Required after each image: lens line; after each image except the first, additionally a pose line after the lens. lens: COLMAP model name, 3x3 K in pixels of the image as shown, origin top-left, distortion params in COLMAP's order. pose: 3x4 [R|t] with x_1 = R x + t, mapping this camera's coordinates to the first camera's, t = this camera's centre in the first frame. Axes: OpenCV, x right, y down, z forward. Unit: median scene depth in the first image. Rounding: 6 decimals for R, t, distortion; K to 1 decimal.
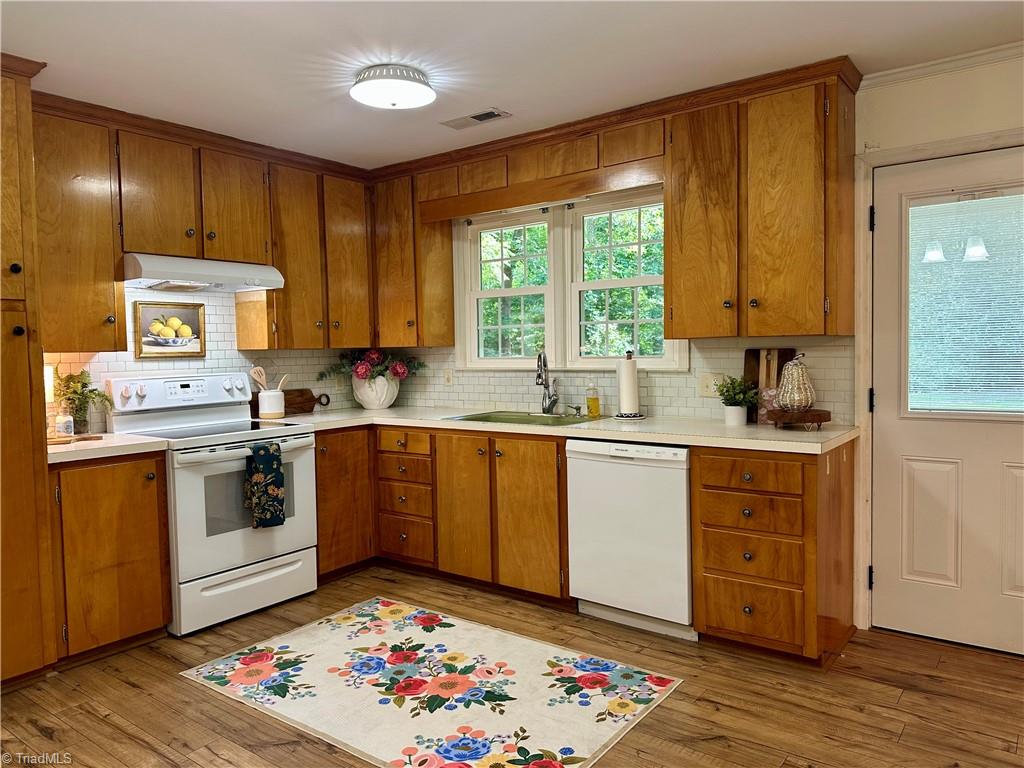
lens RADIAL K [[716.4, 0, 507.2], [0, 716.4, 387.4], [0, 0, 1]] dist [0.106001, -0.134702]
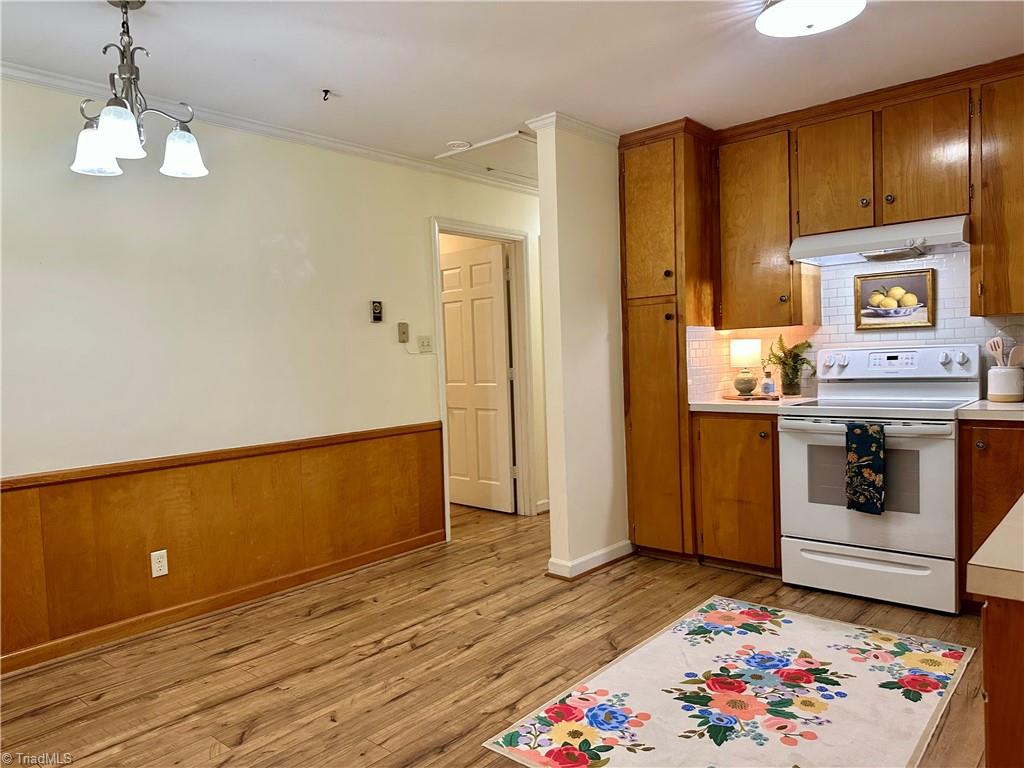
lens RADIAL K [[718.3, 0, 508.8], [0, 718.3, 399.1], [0, 0, 1]] dist [0.062307, -0.076609]
pose [[-0.052854, 0.085193, -0.994962, 0.649644], [-0.015251, 0.996169, 0.086106, -0.026648], [0.998486, 0.019725, -0.051352, 0.631862]]
